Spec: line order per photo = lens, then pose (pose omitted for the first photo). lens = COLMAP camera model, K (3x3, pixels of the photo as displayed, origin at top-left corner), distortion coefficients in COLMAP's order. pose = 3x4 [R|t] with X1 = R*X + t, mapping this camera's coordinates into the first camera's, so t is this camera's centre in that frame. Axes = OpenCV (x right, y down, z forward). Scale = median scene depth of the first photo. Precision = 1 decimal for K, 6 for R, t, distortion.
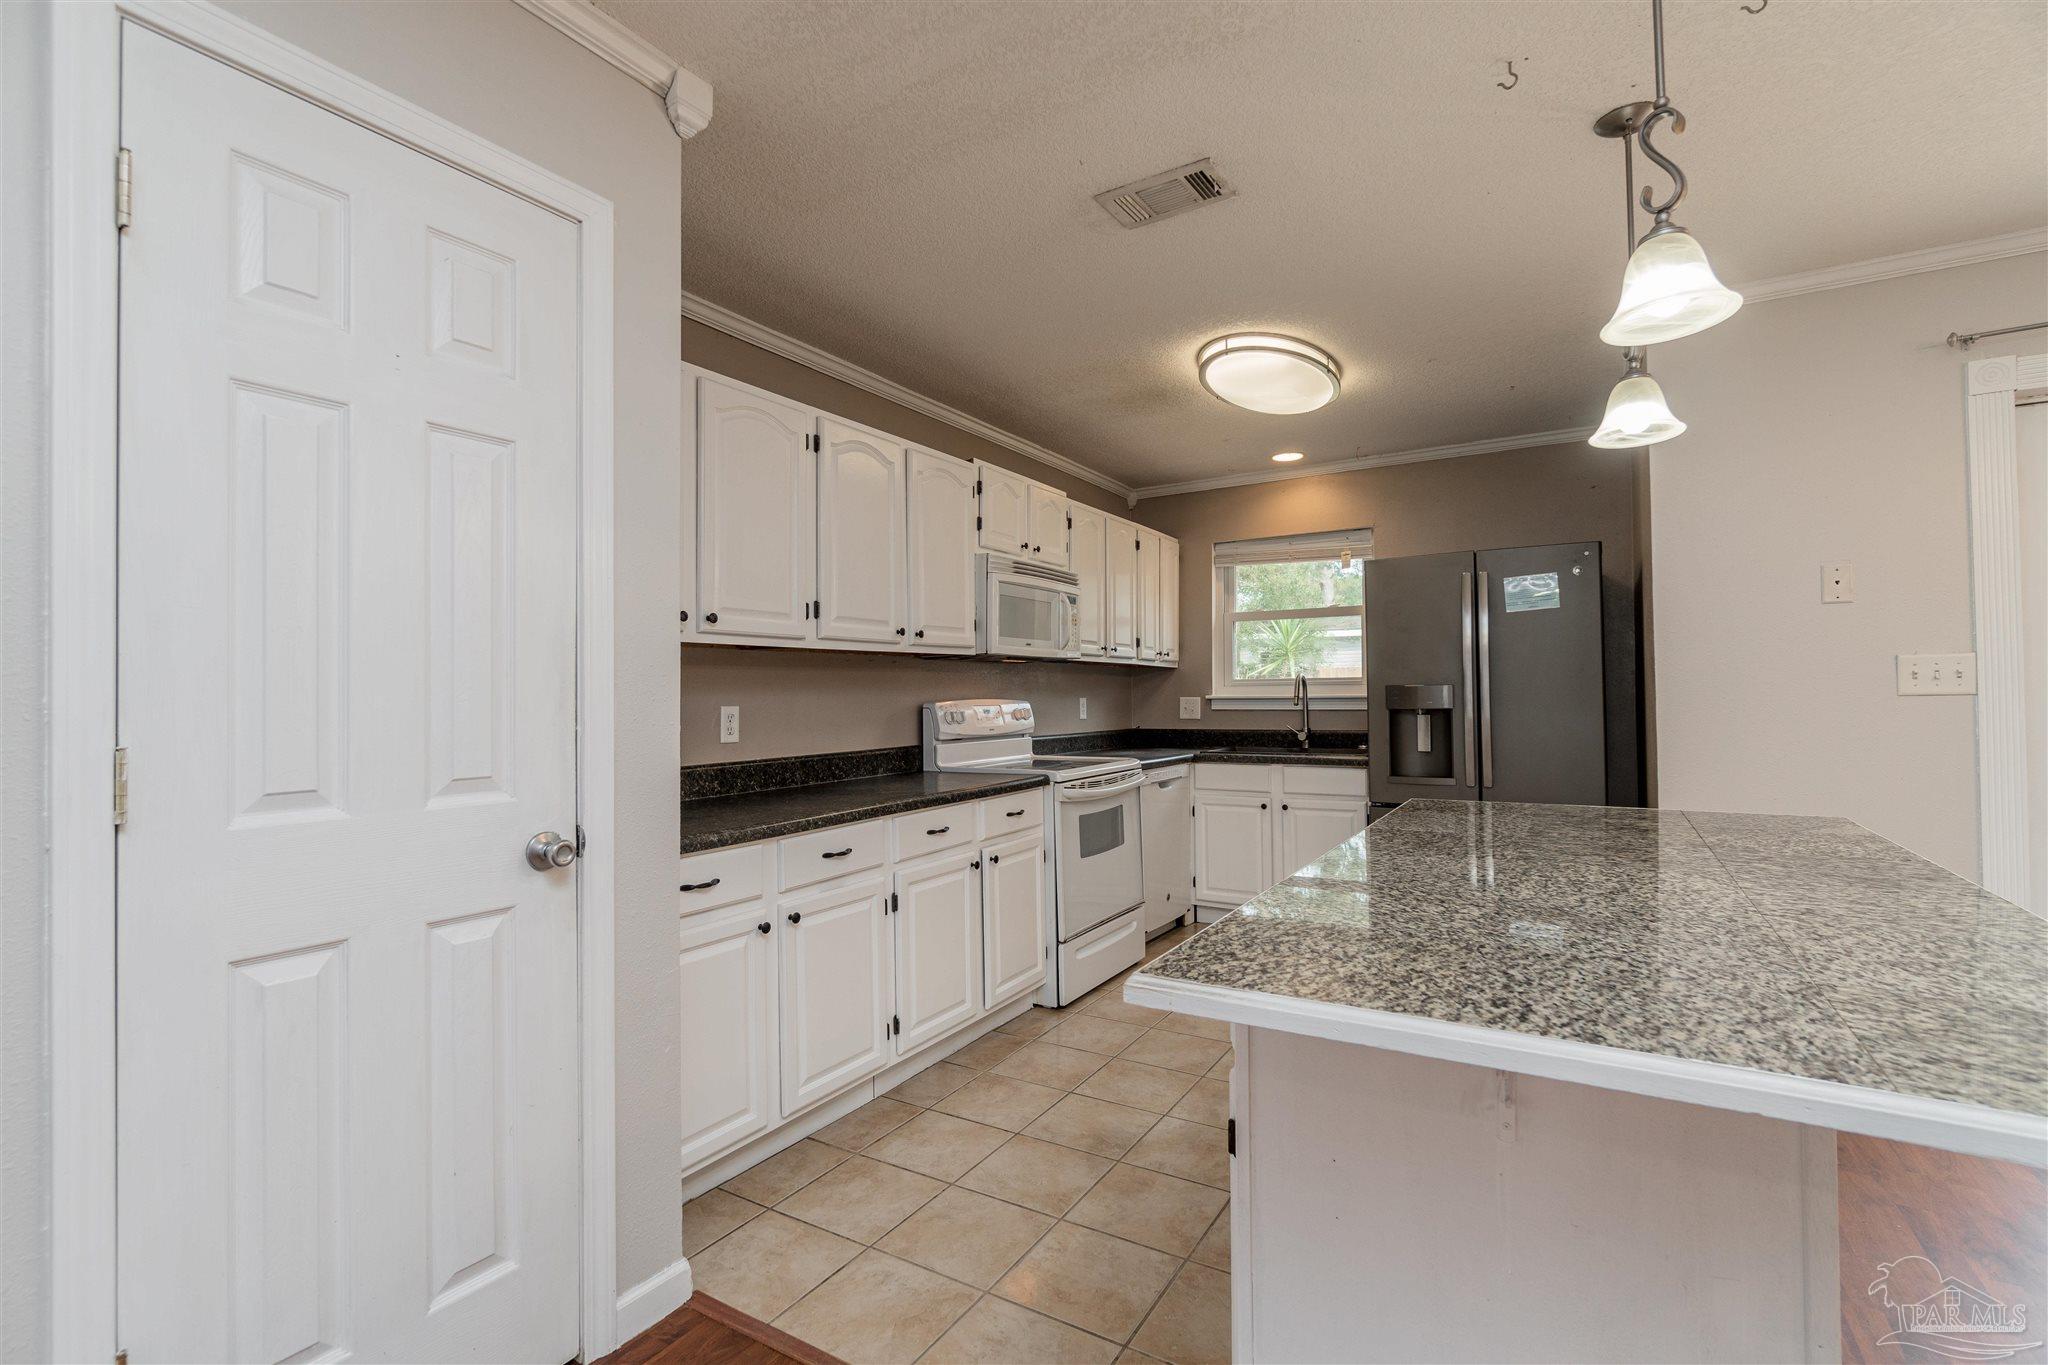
lens RADIAL K [[925.8, 0, 1034.7], [0, 925.8, 684.2], [0, 0, 1]] dist [0.002360, -0.000617]
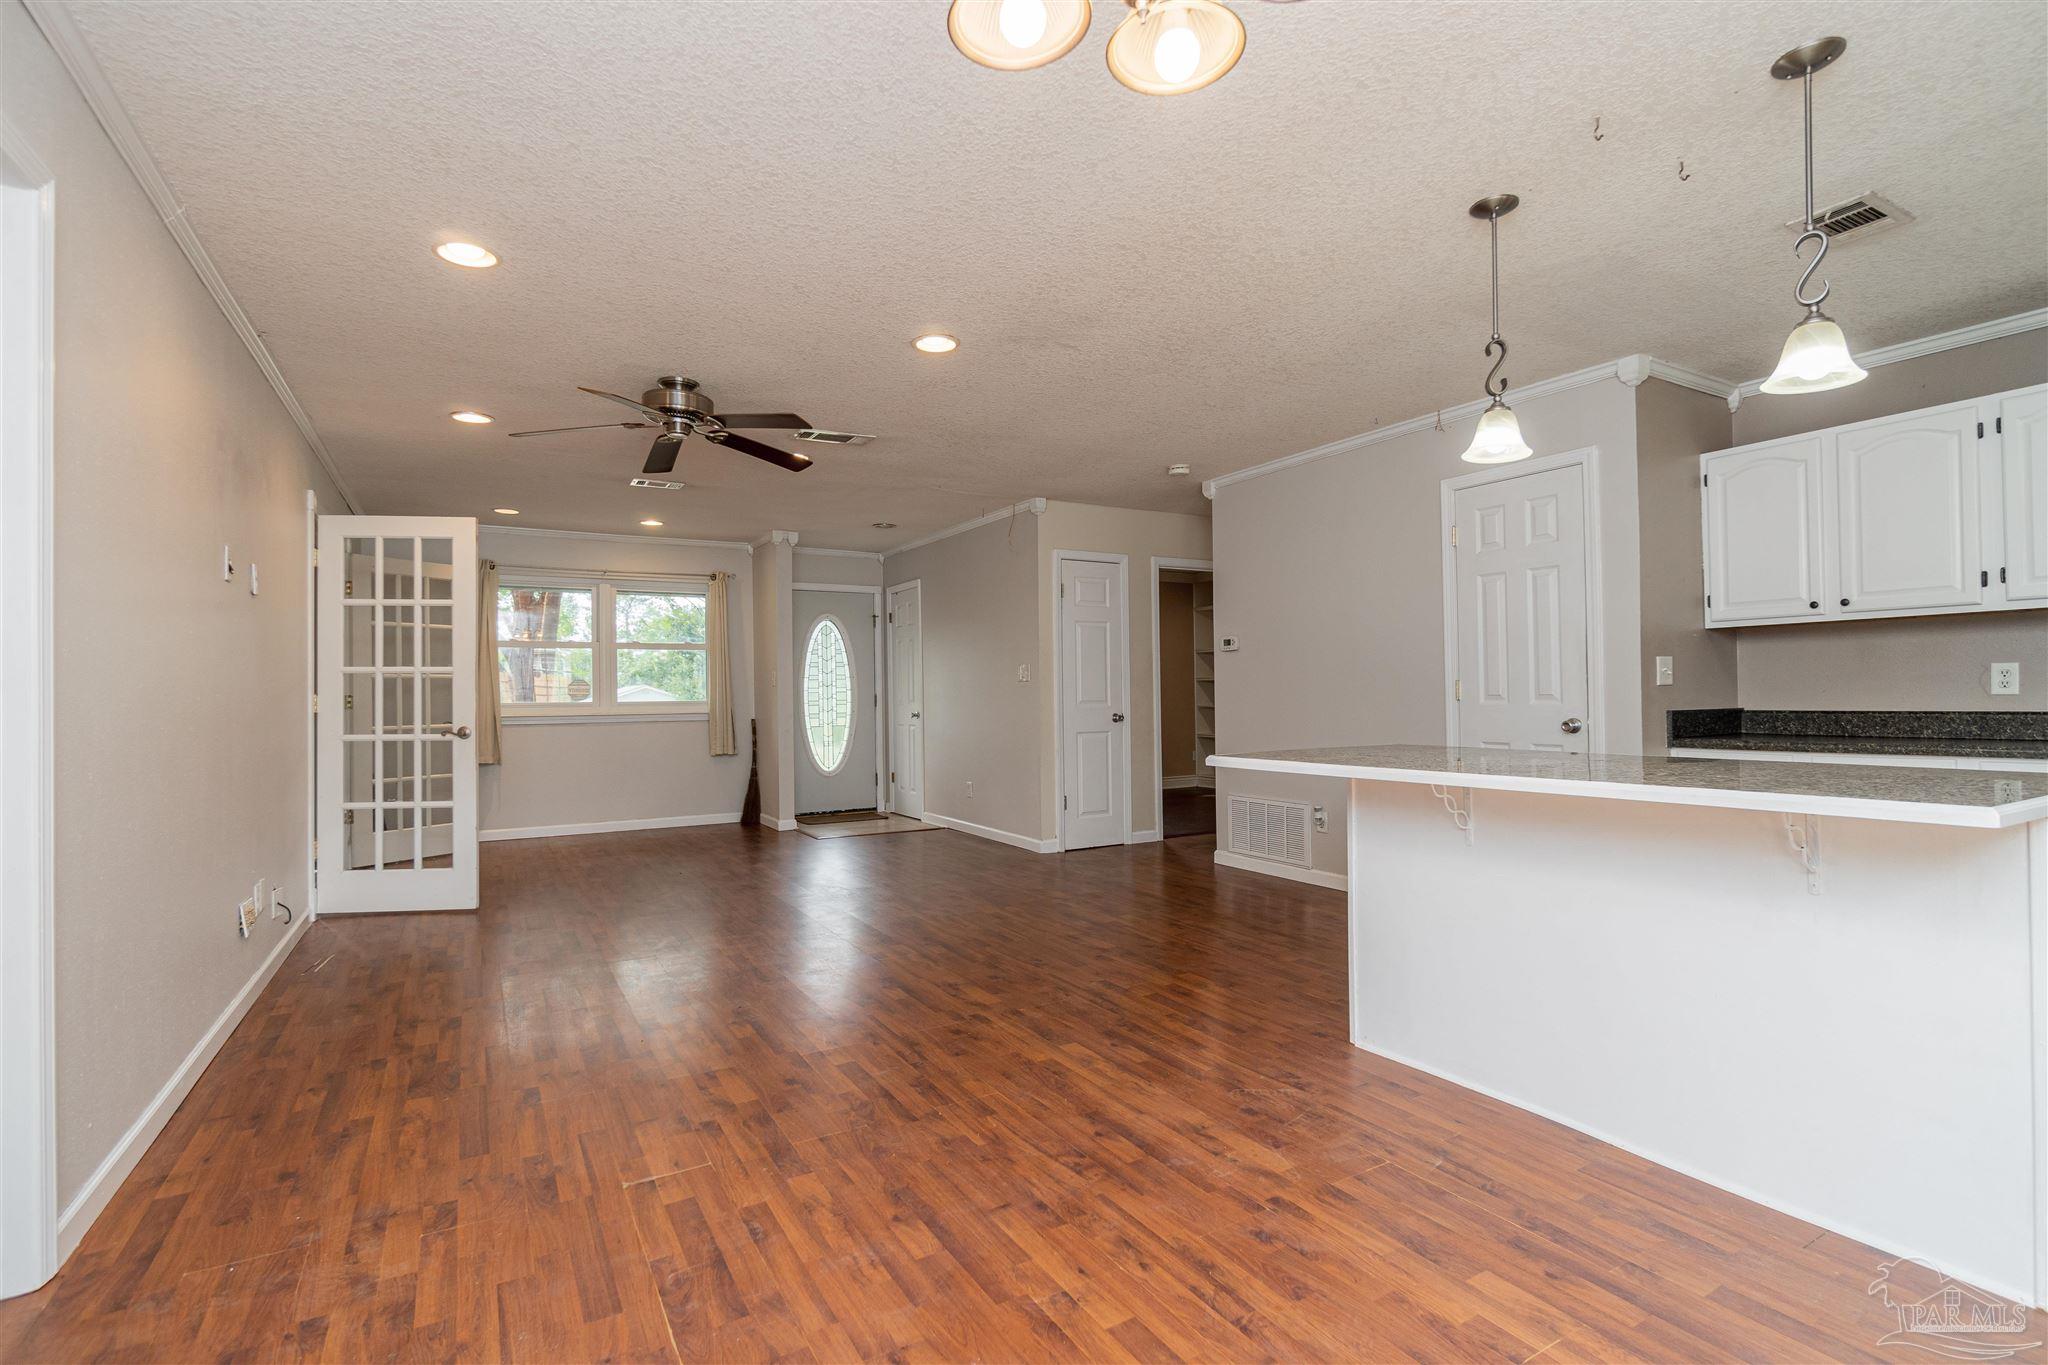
lens RADIAL K [[977.0, 0, 1009.6], [0, 977.0, 672.6], [0, 0, 1]] dist [-0.002087, -0.000419]
pose [[-0.488134, -0.004029, -0.872759, 1.121114], [0.027923, 0.999405, -0.020231, 0.021994], [0.872322, -0.034246, -0.487731, 0.435318]]
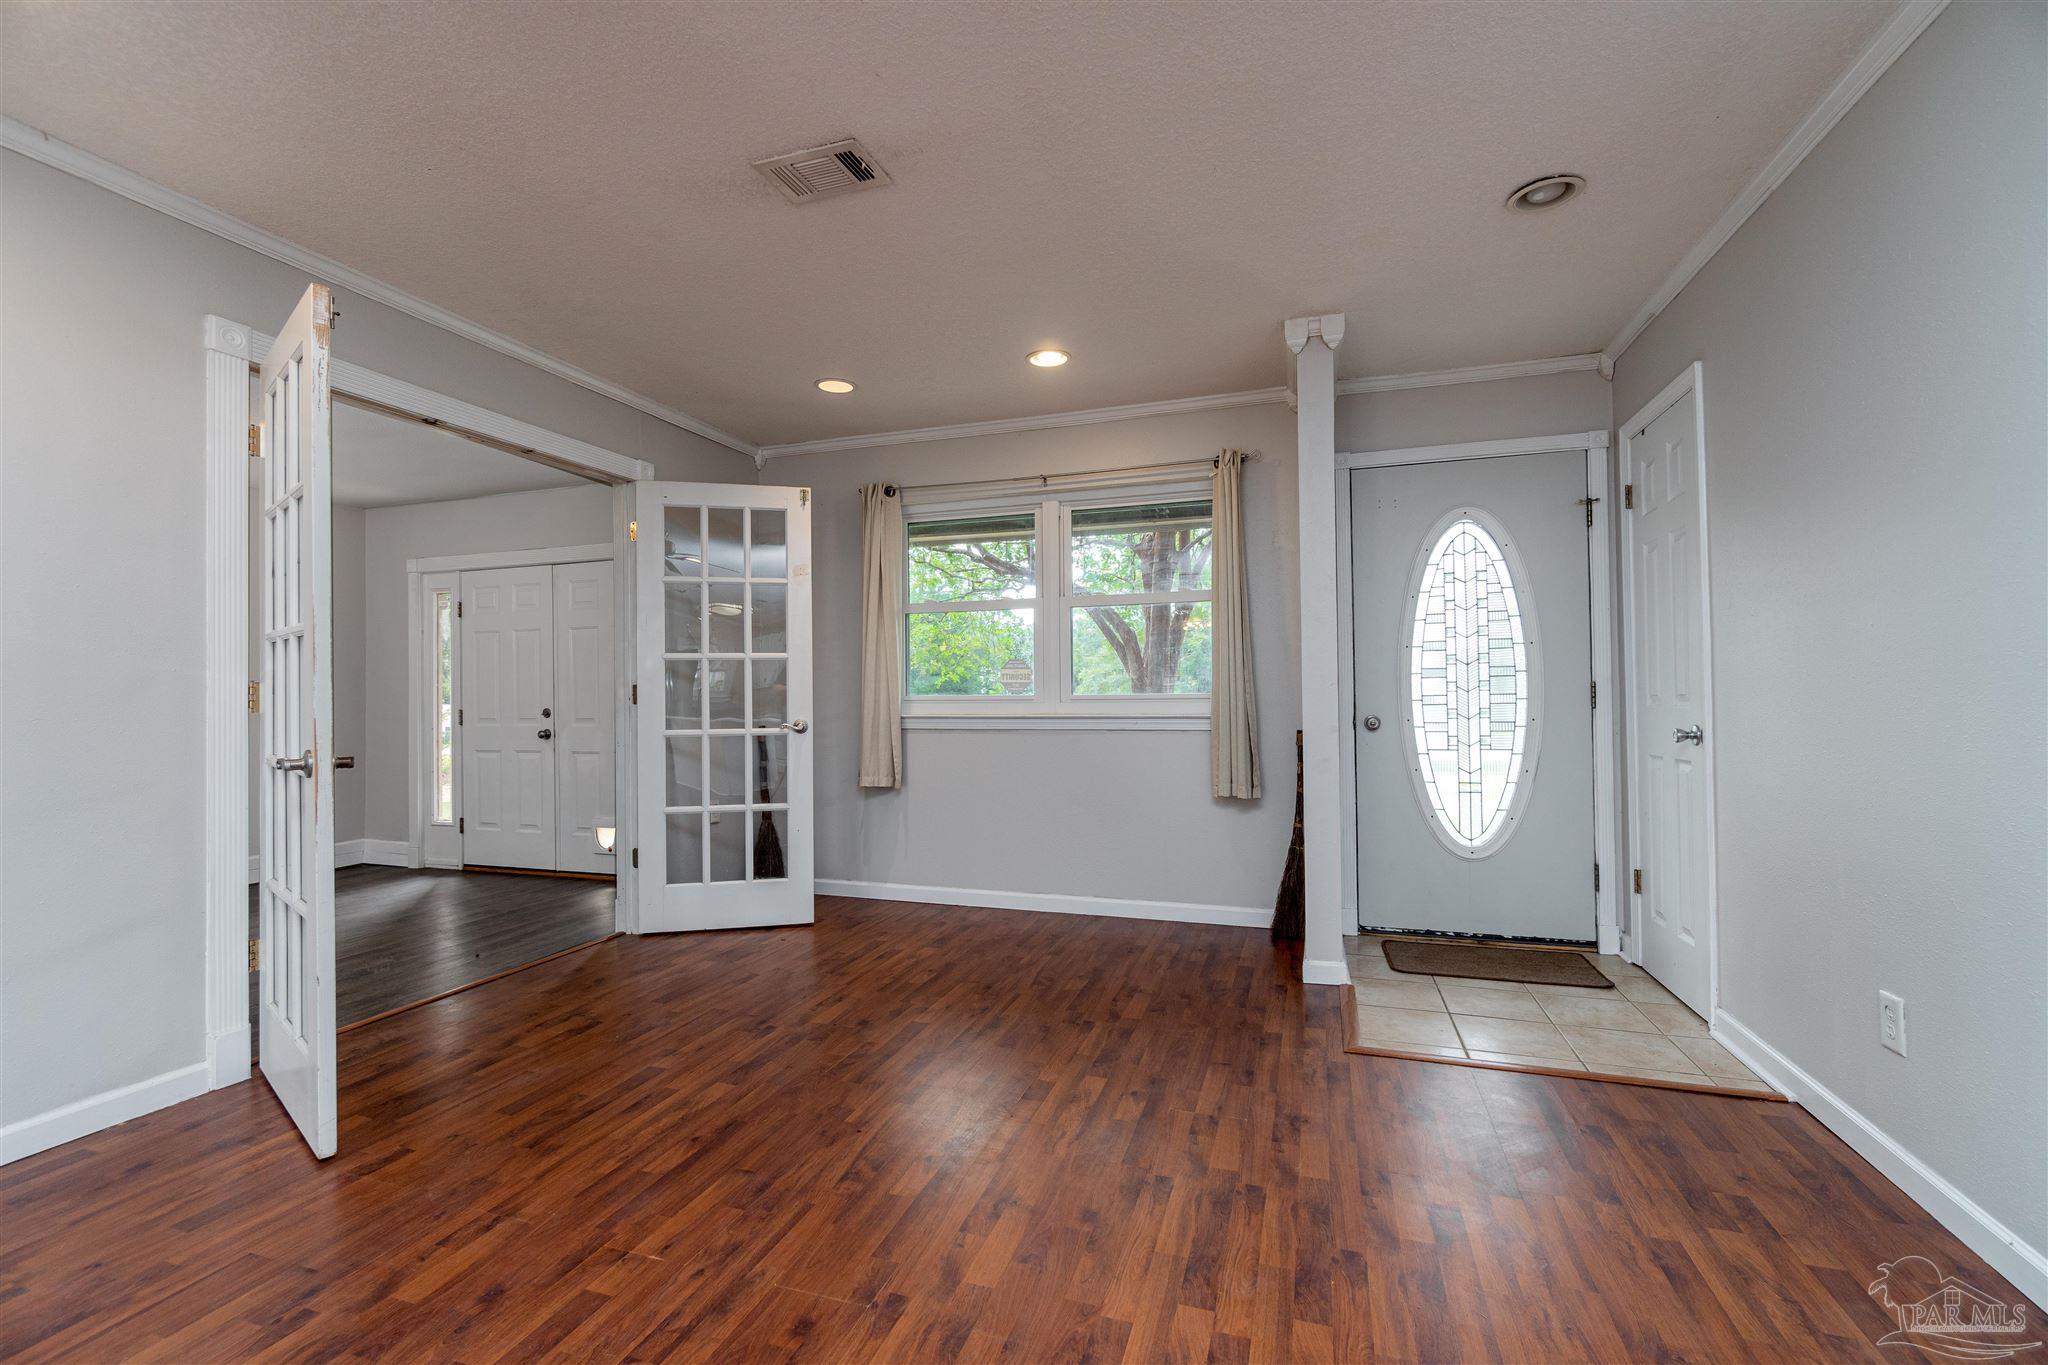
lens RADIAL K [[900.3, 0, 1024.6], [0, 900.3, 687.8], [0, 0, 1]] dist [-0.002043, -0.000166]
pose [[-0.974346, 0.016801, -0.224427, -0.039425], [0.021572, 0.999590, -0.018821, 0.029812], [0.224018, -0.023180, -0.974309, -0.243589]]
